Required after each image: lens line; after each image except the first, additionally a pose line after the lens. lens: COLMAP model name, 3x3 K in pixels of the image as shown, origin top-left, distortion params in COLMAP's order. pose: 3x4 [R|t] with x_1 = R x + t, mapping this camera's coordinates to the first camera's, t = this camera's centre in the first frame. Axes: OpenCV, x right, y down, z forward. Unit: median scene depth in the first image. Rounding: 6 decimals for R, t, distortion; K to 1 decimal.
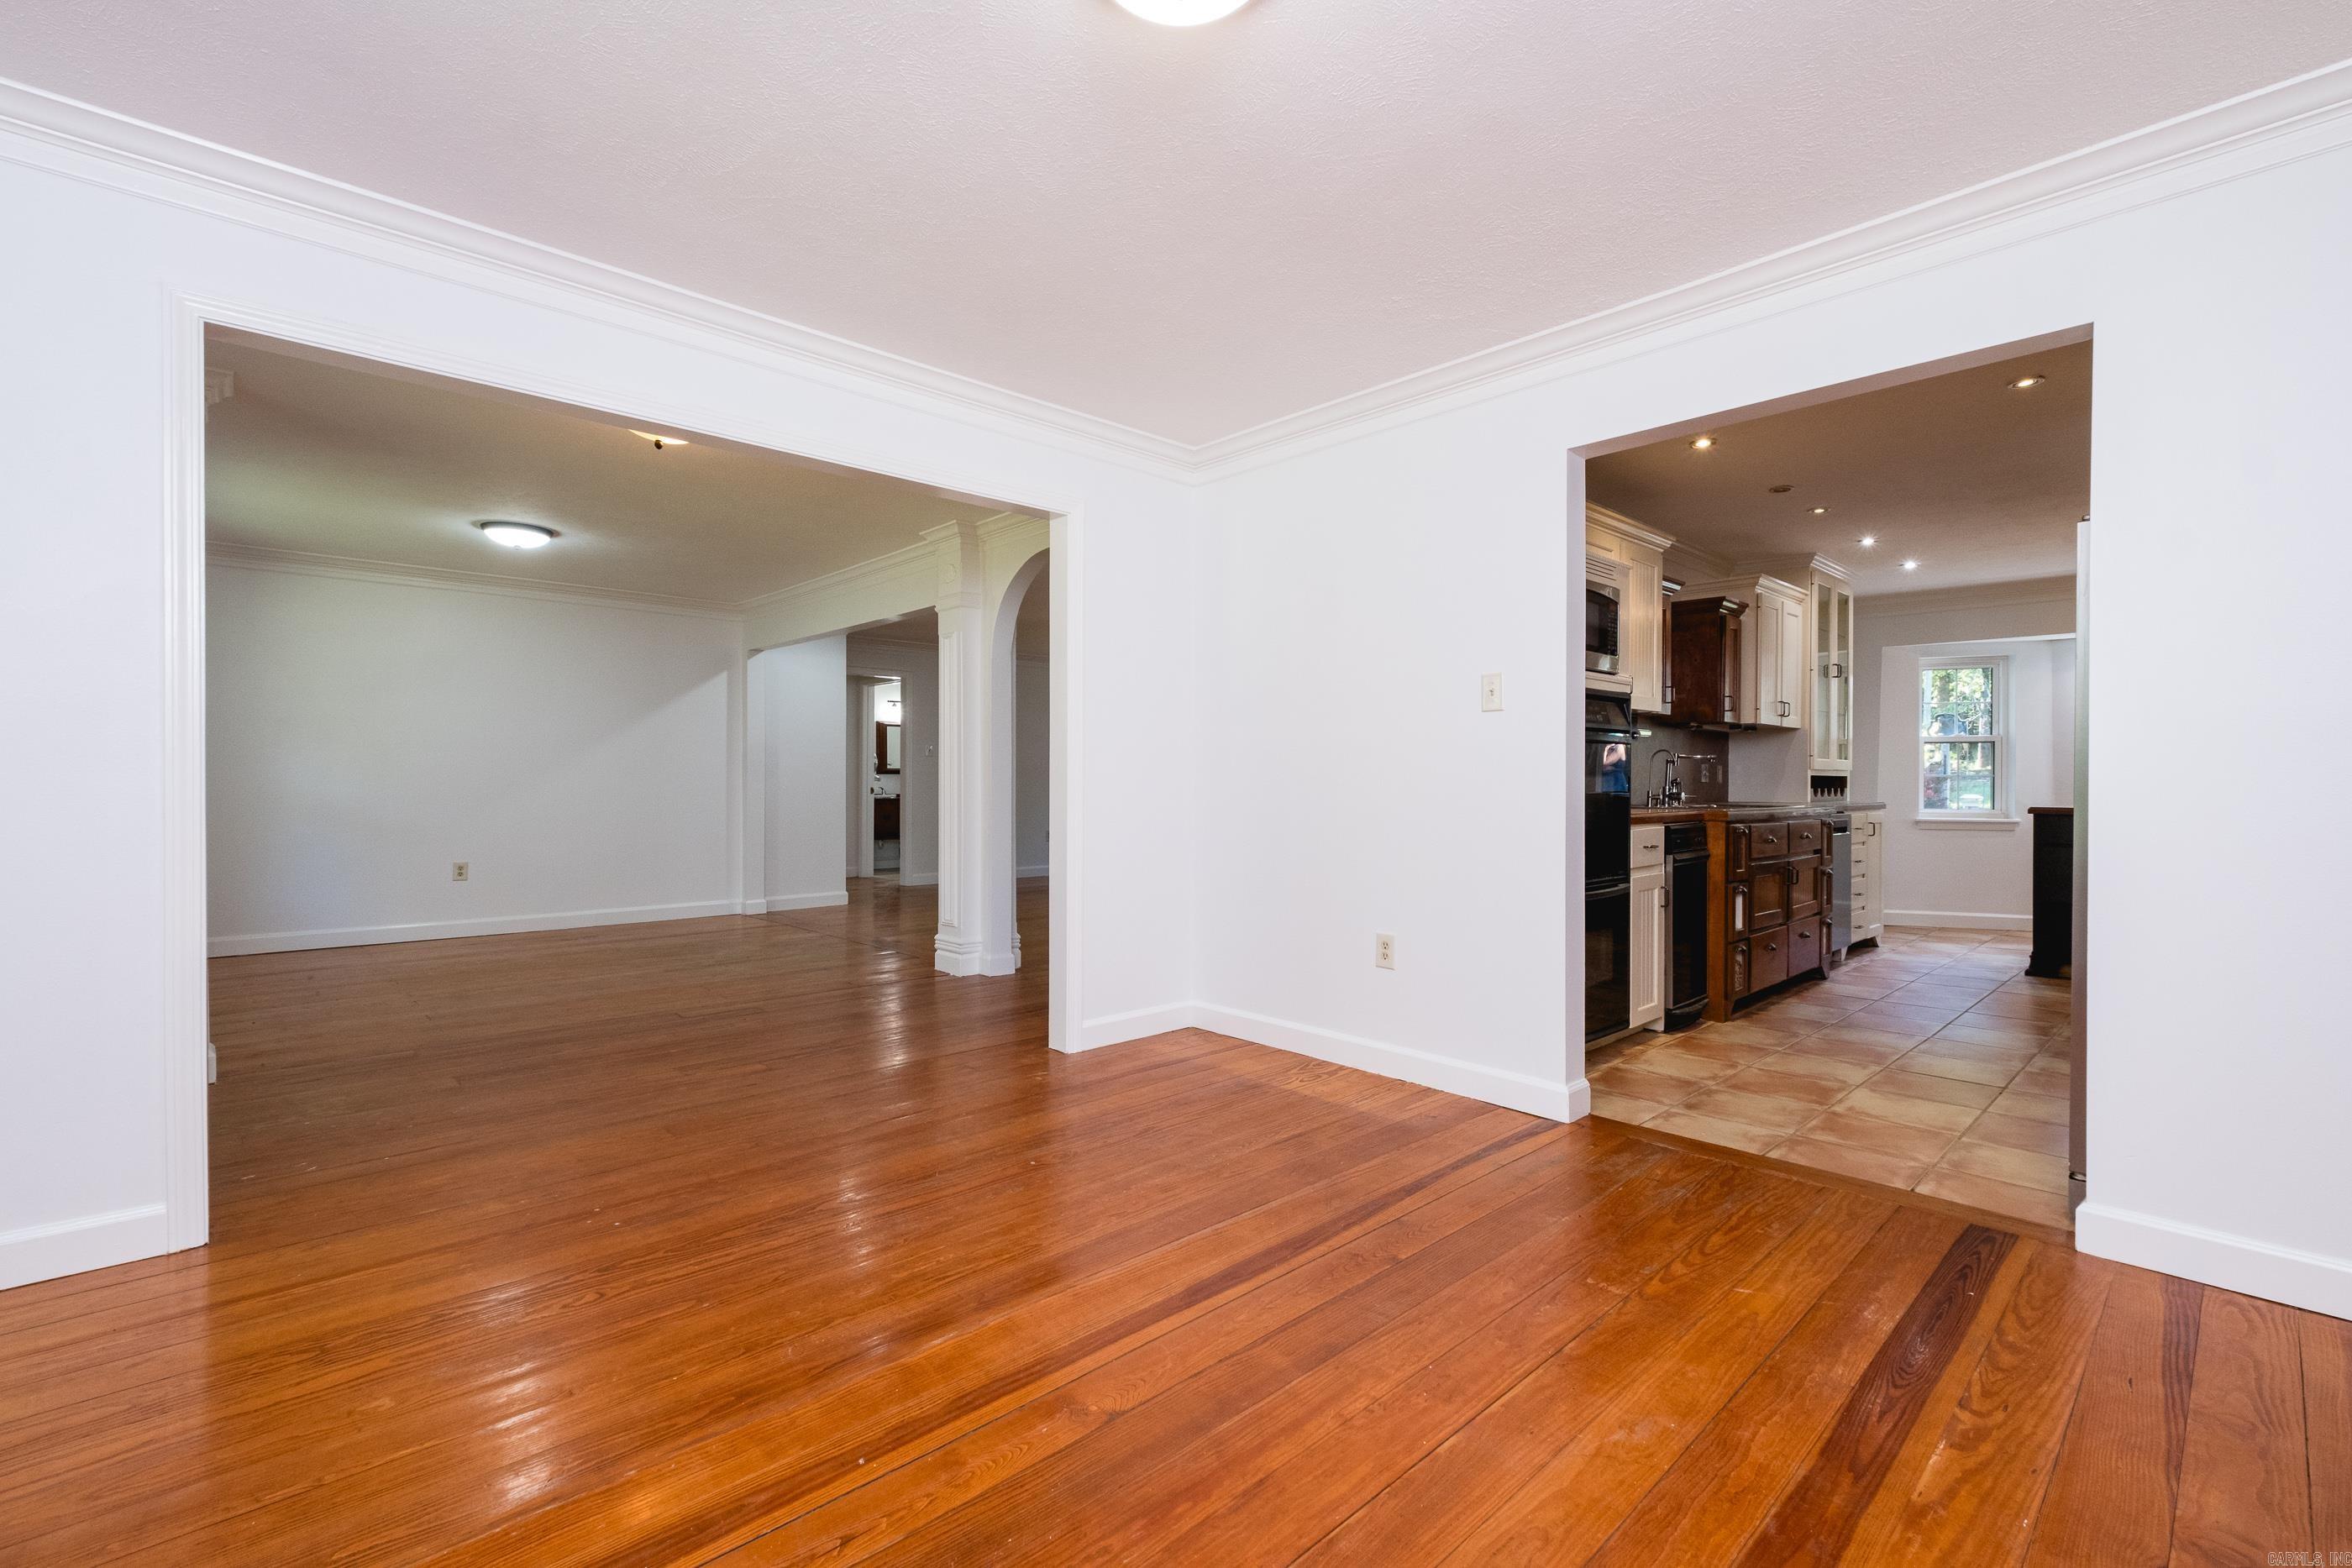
lens RADIAL K [[999.5, 0, 1142.6], [0, 999.5, 774.7], [0, 0, 1]] dist [0.002249, -0.000088]
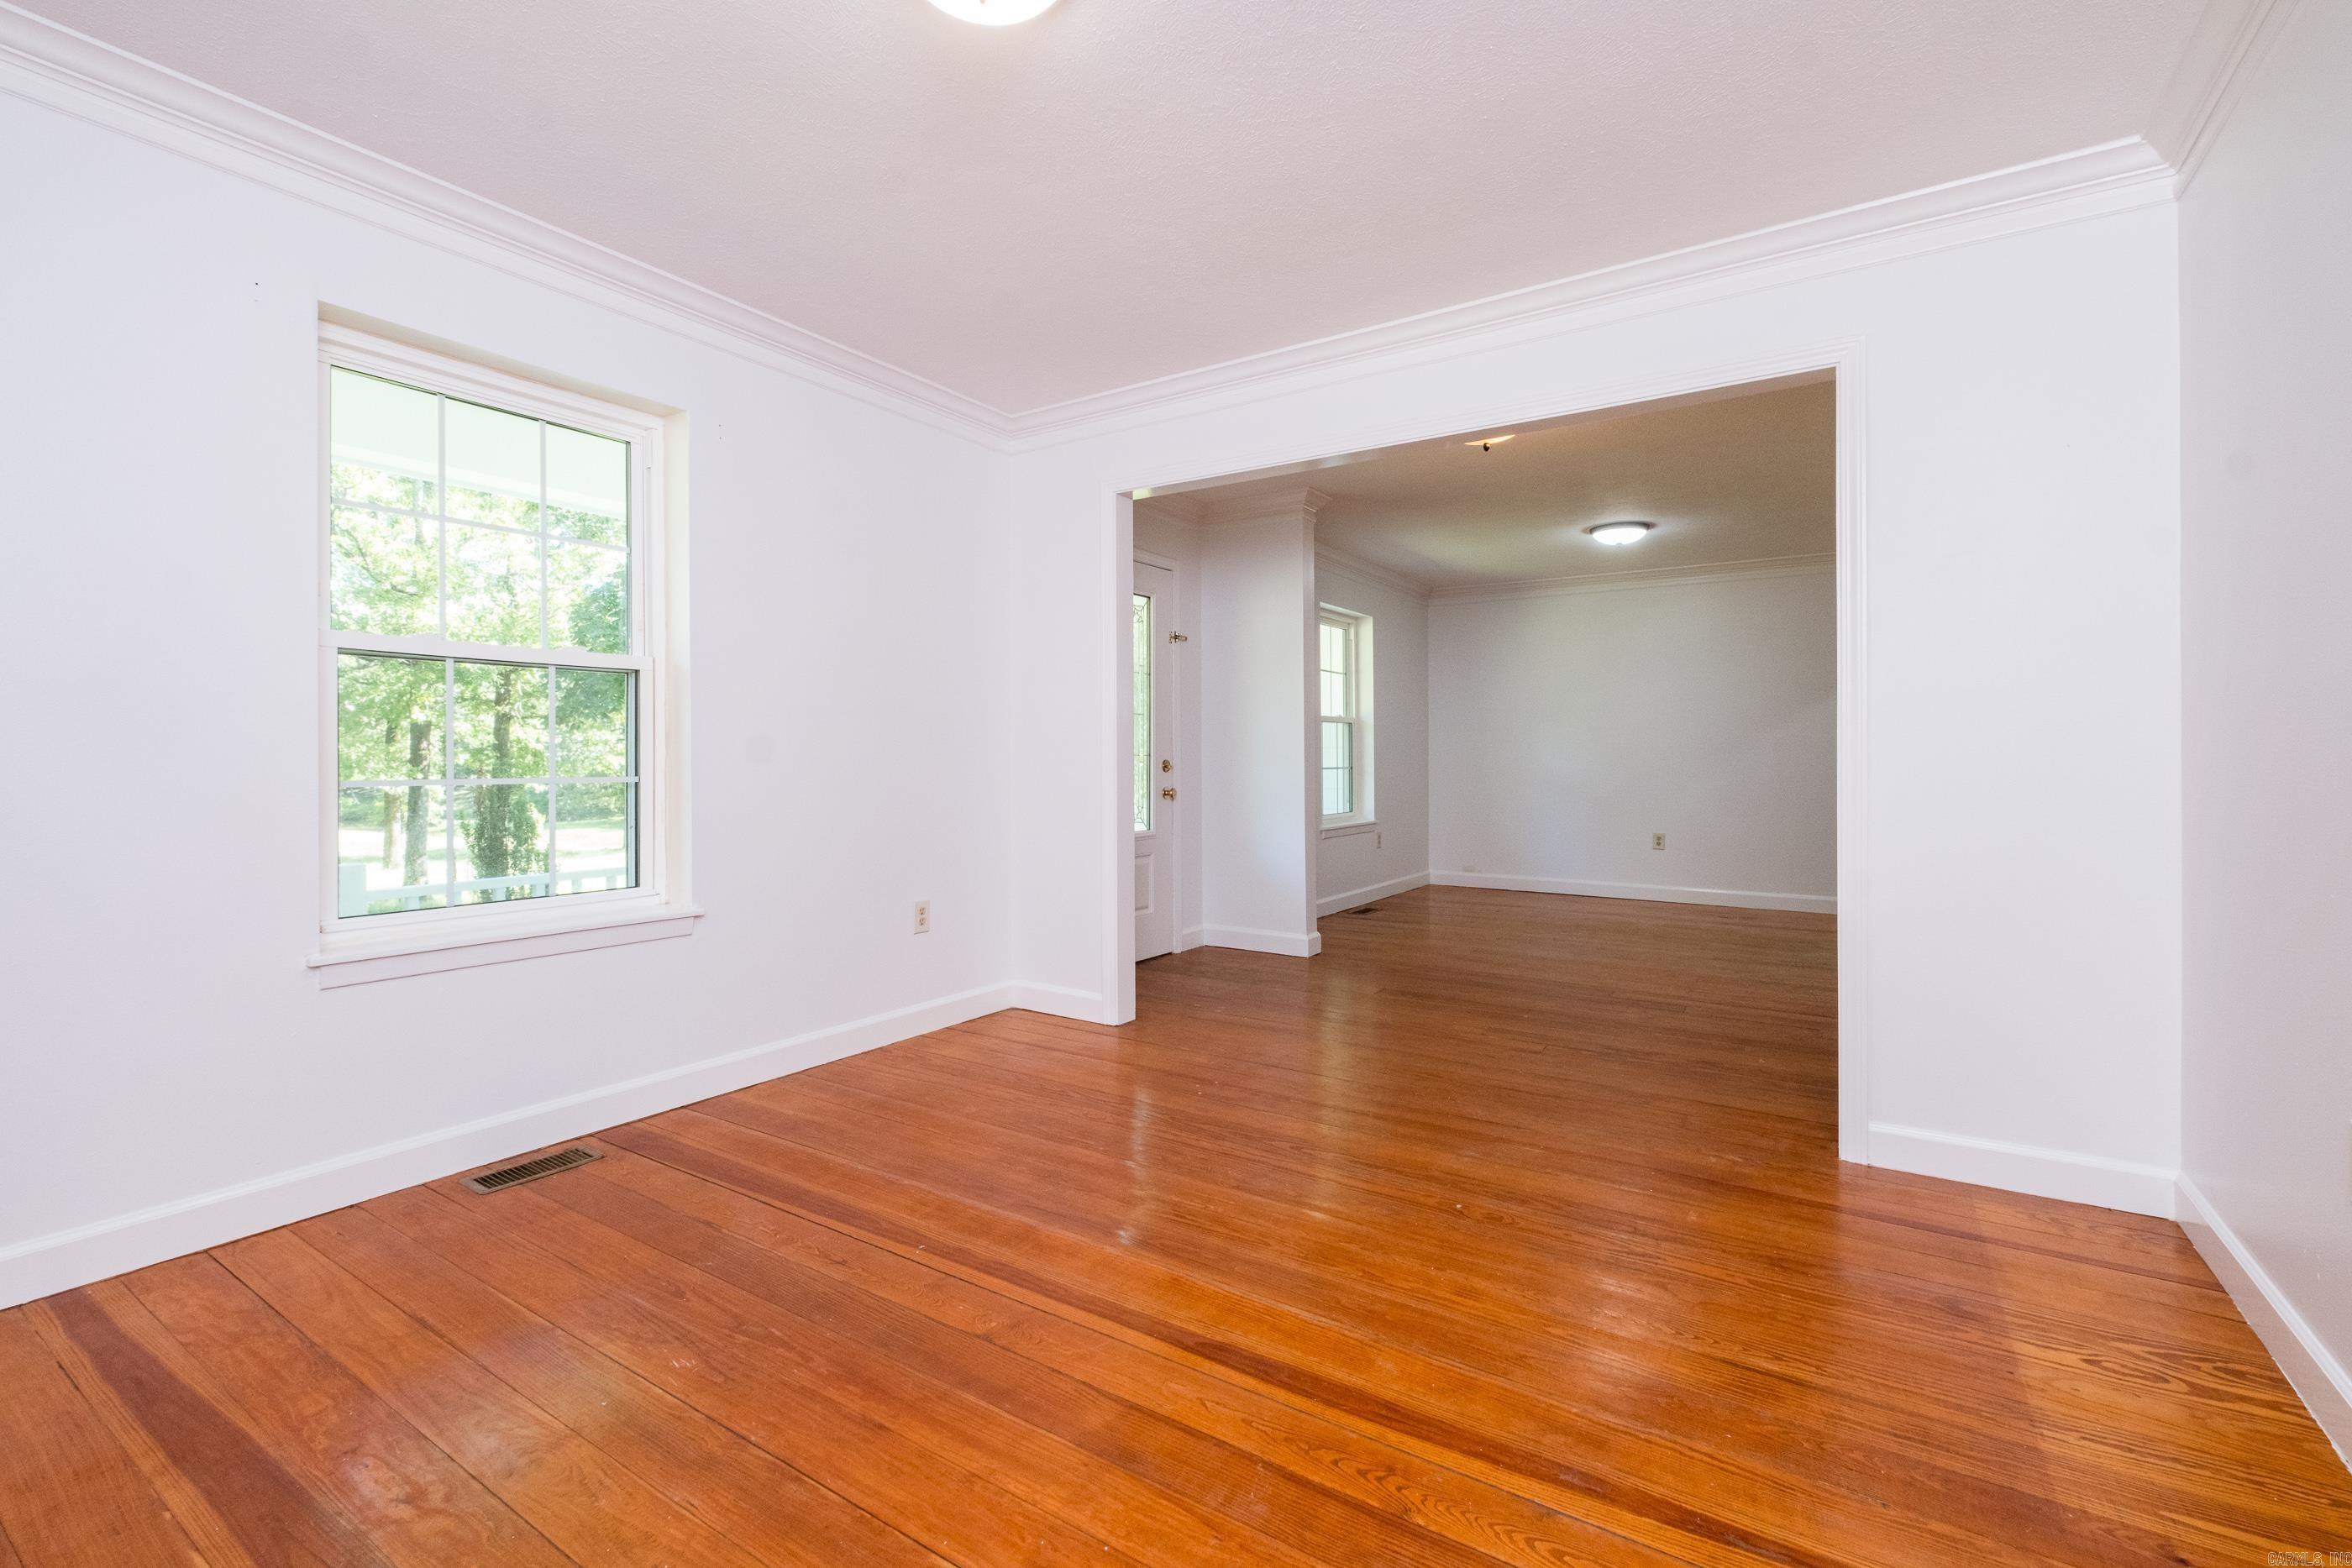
lens RADIAL K [[1017.2, 0, 1218.4], [0, 1017.2, 760.0], [0, 0, 1]] dist [0.000005, -0.000280]
pose [[0.274710, 0.000189, -0.961527, 0.529188], [0.005754, 0.999982, 0.001840, 0.004085], [0.961510, -0.006038, 0.274704, 0.449127]]
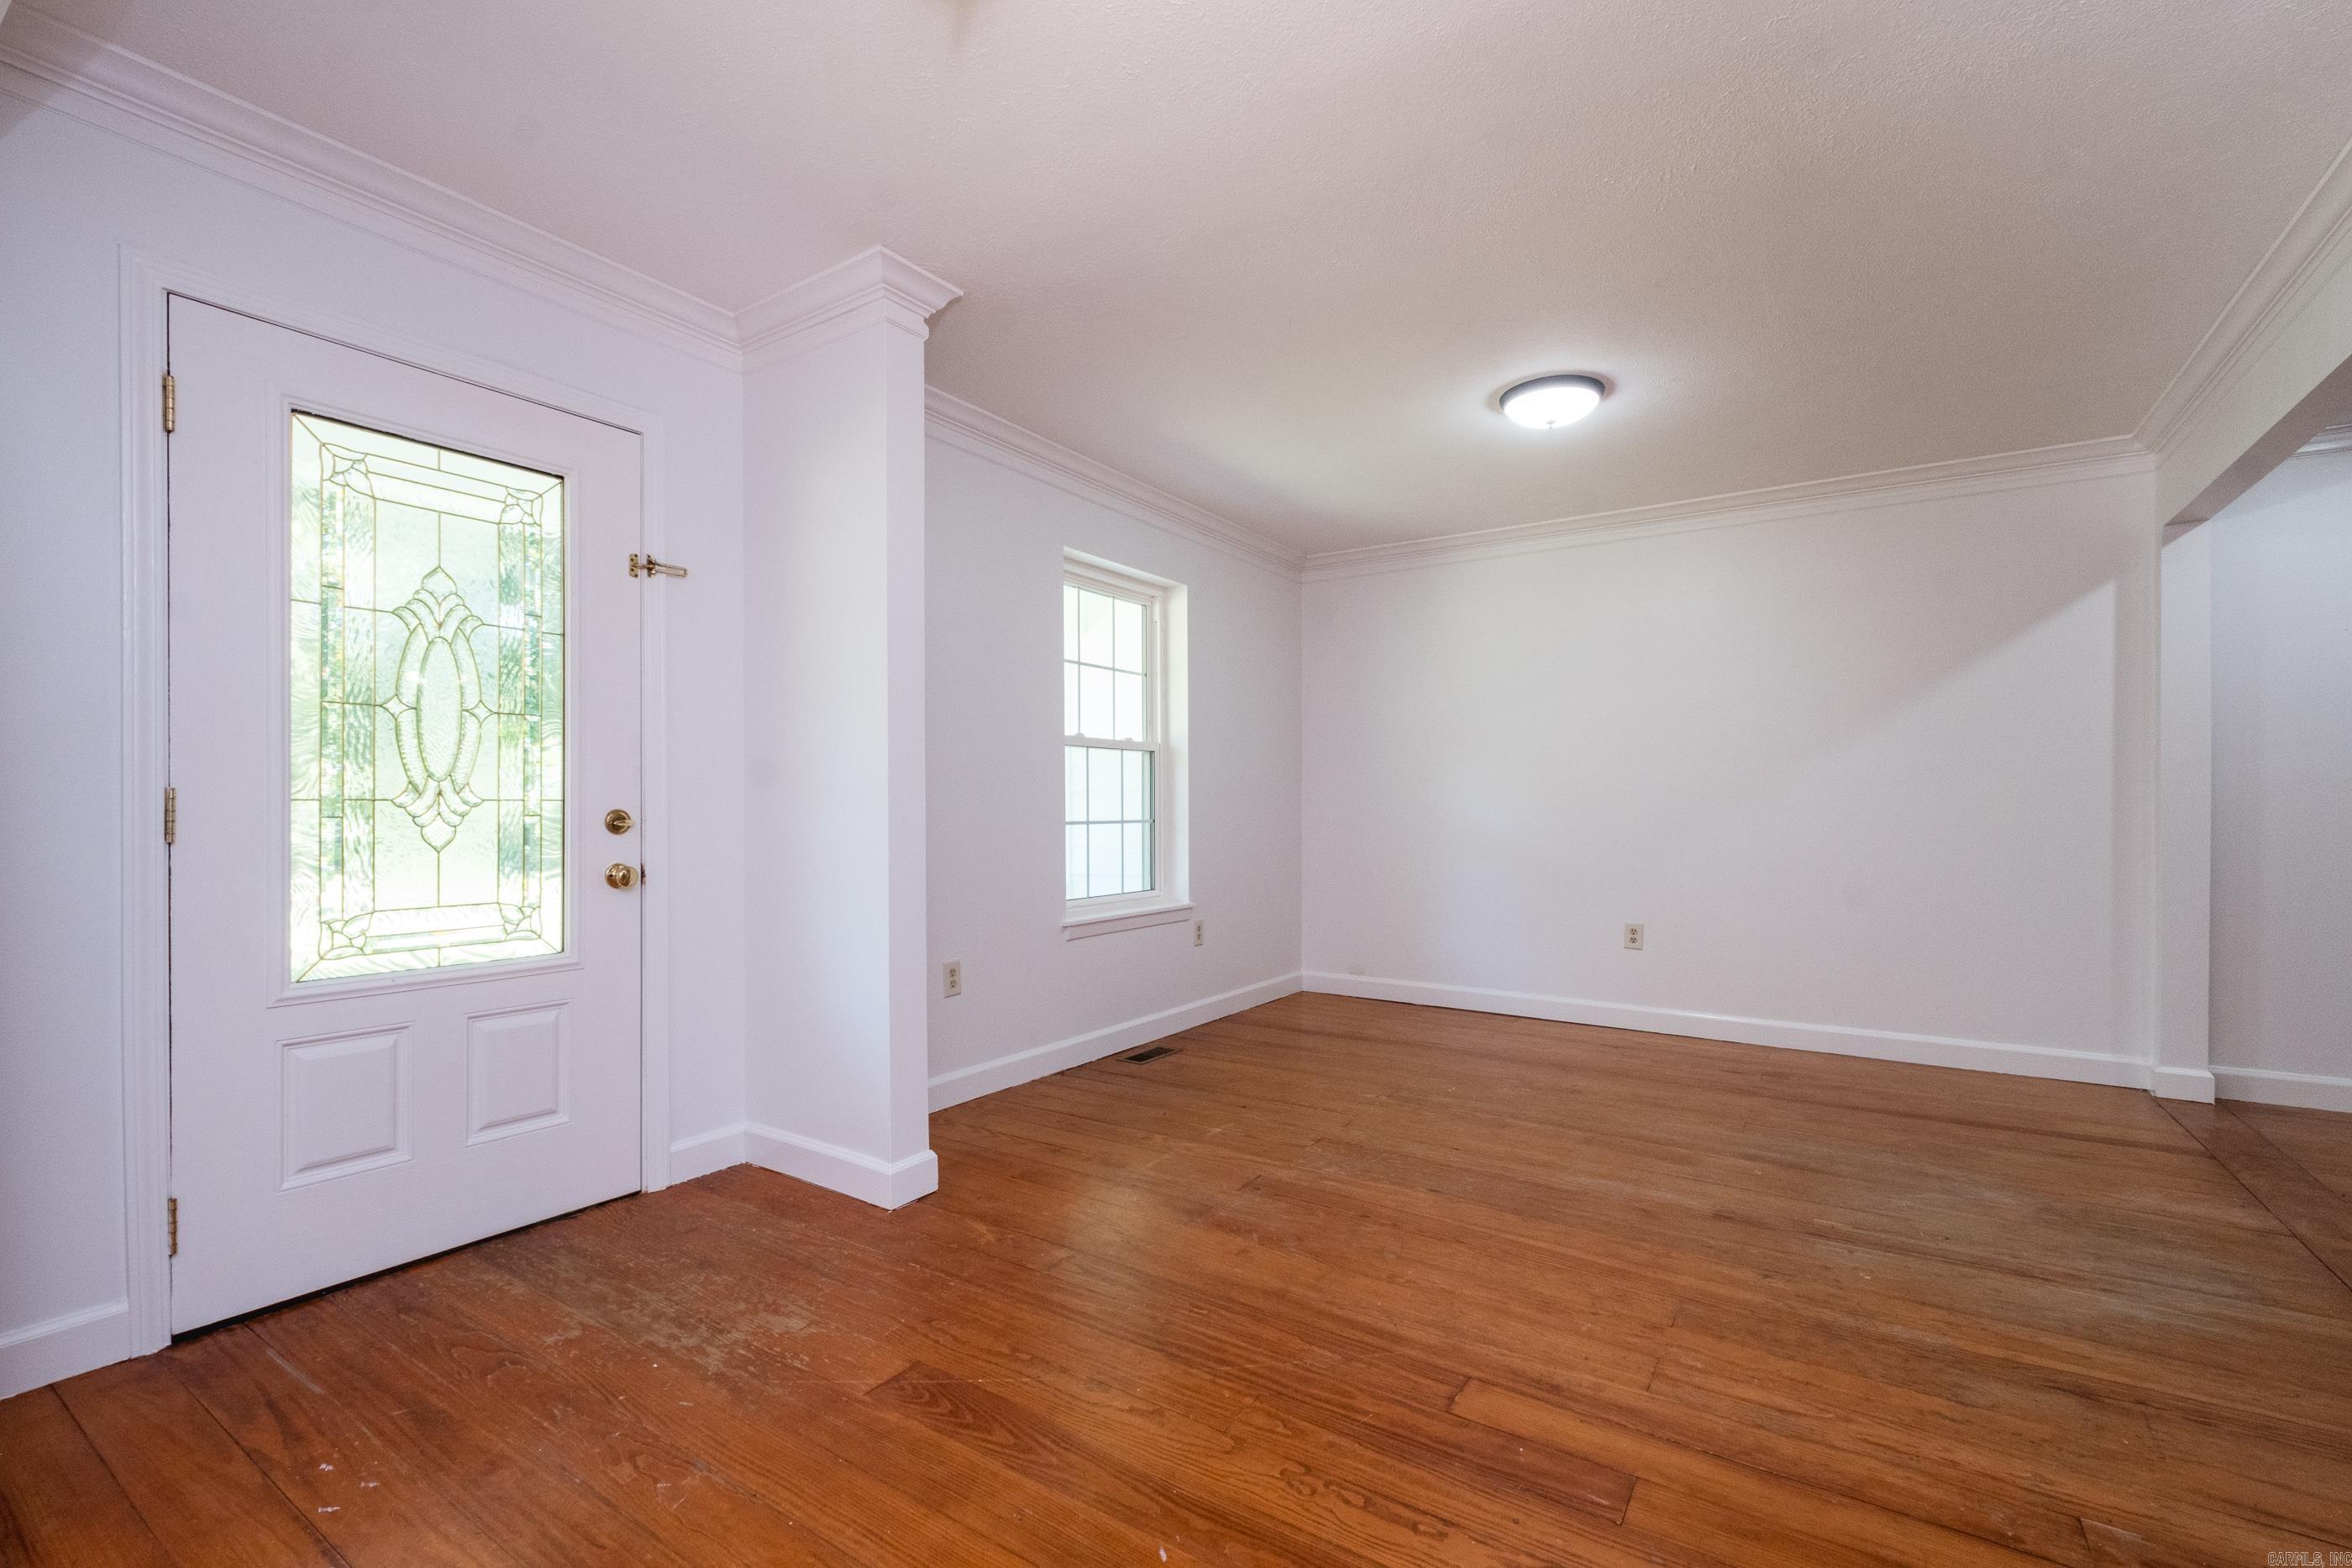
lens RADIAL K [[1034.4, 0, 1212.5], [0, 1034.4, 807.8], [0, 0, 1]] dist [0.000669, -0.000382]
pose [[0.269129, 0.002680, -0.963100, -0.116681], [0.004084, 0.999984, 0.003924, 0.003267], [0.963095, -0.004990, 0.269114, 1.034696]]
